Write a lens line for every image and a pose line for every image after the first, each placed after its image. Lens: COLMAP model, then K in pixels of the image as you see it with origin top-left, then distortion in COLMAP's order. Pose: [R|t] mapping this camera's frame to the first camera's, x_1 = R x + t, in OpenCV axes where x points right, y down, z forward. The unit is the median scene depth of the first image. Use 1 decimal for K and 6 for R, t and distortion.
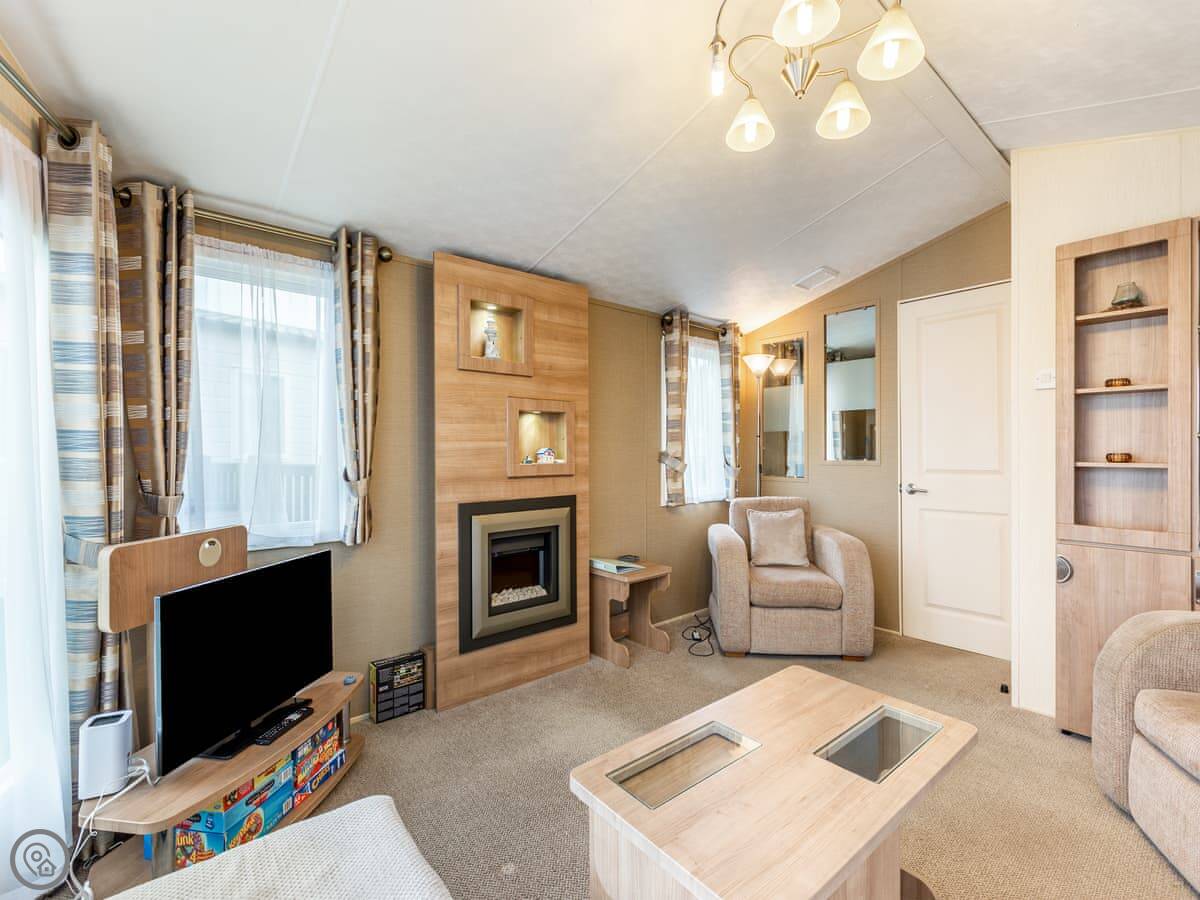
lens RADIAL K [[536.5, 0, 610.3], [0, 536.5, 450.6], [0, 0, 1]] dist [-0.000650, 0.000122]
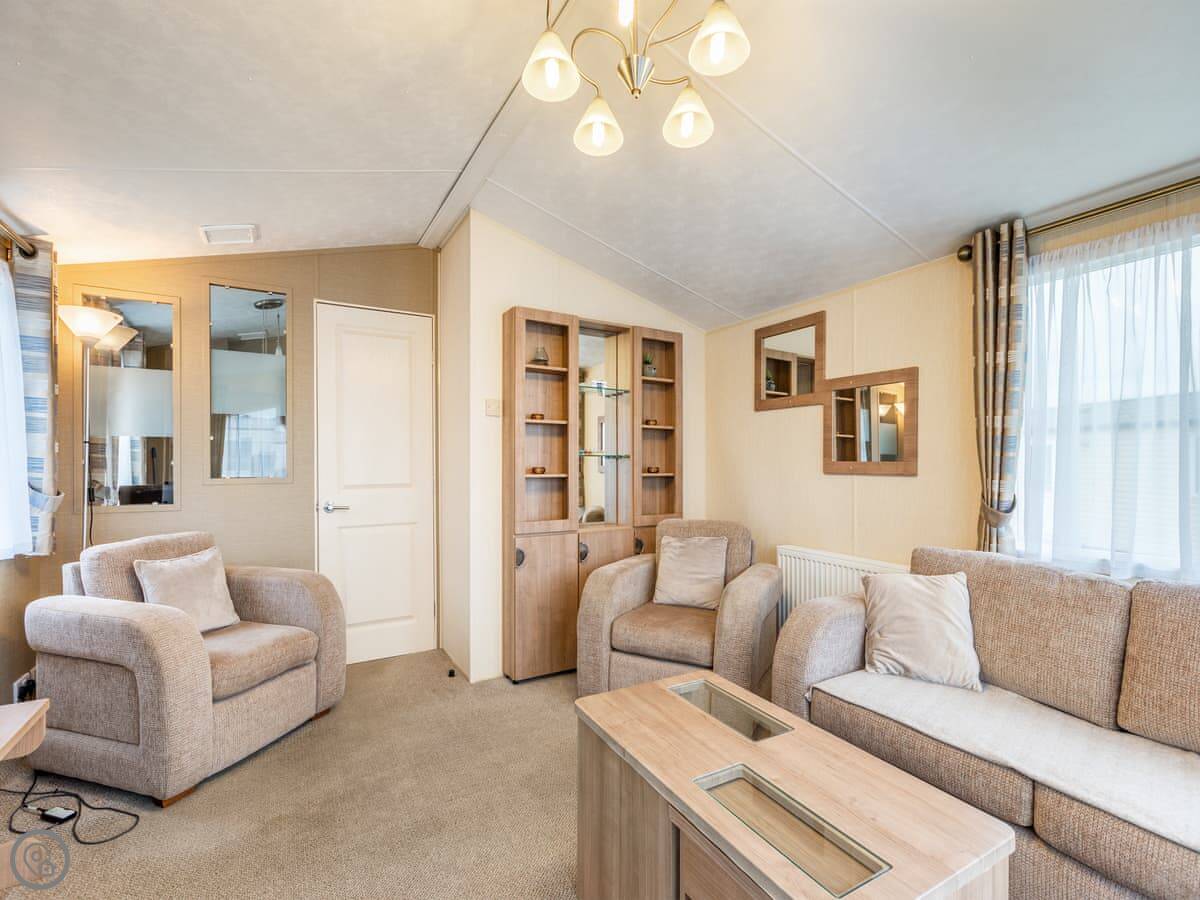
lens RADIAL K [[533.6, 0, 598.3], [0, 533.6, 465.5], [0, 0, 1]] dist [0.002680, 0.000419]
pose [[0.192624, -0.001098, 0.981272, -0.262149], [0.000384, 0.999999, 0.001044, -0.000312], [-0.981273, 0.000176, 0.192624, 0.383305]]
